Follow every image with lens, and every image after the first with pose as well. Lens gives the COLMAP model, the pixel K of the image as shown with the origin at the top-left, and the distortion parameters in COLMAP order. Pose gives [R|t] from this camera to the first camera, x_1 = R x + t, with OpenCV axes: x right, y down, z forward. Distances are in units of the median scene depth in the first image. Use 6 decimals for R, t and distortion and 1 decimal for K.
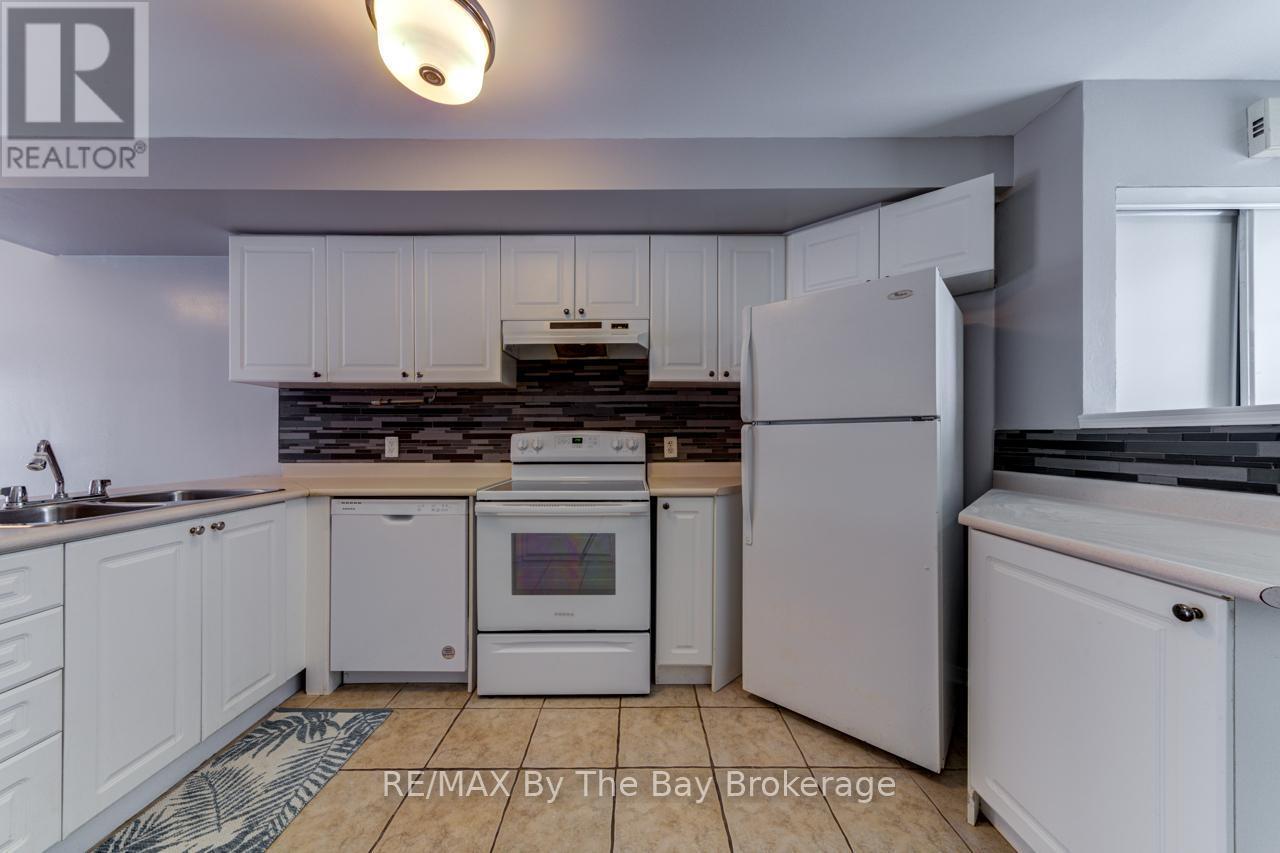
lens RADIAL K [[425.9, 0, 630.9], [0, 425.9, 437.9], [0, 0, 1]] dist [0.000327, 0.001701]
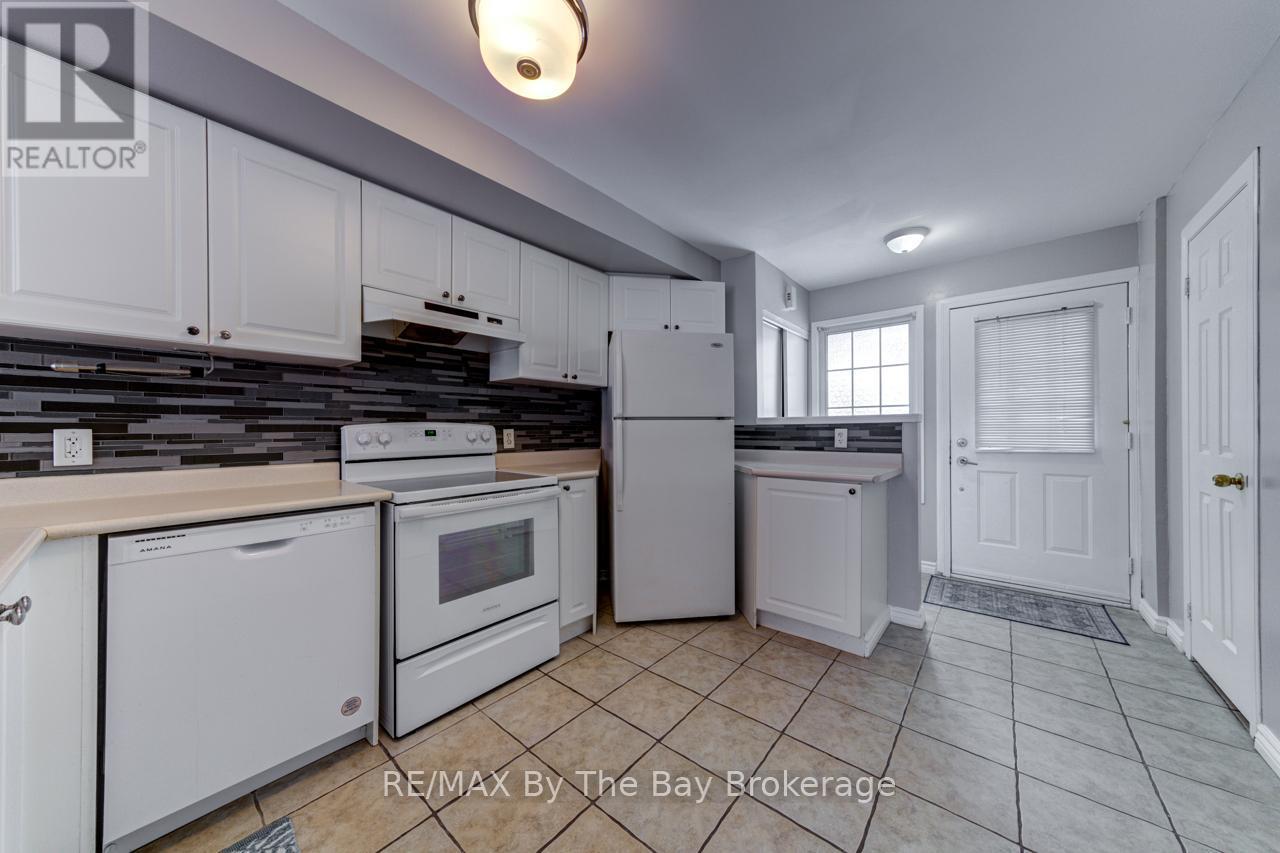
lens RADIAL K [[425.9, 0, 638.8], [0, 425.9, 429.3], [0, 0, 1]] dist [0.000327, 0.001701]
pose [[0.653439, 0.000156, 0.756980, -0.575829], [0.003065, 0.999991, -0.002852, 0.002149], [-0.756973, 0.004184, 0.653432, 0.078119]]
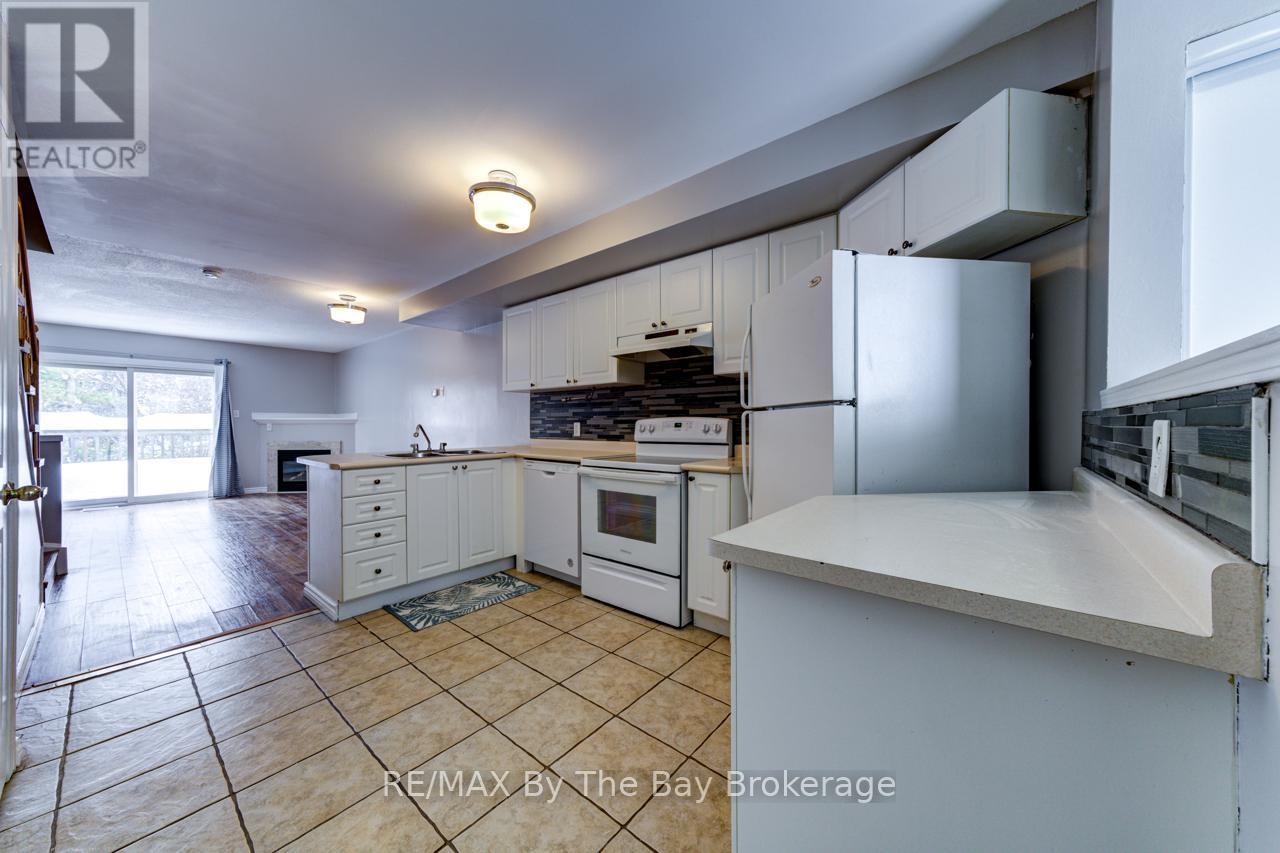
lens RADIAL K [[425.9, 0, 636.8], [0, 425.9, 426.2], [0, 0, 1]] dist [0.000327, 0.001701]
pose [[0.778015, 0.003704, -0.628235, 0.620205], [0.001471, 0.999969, 0.007718, -0.000463], [0.628244, -0.006929, 0.777985, -0.038983]]
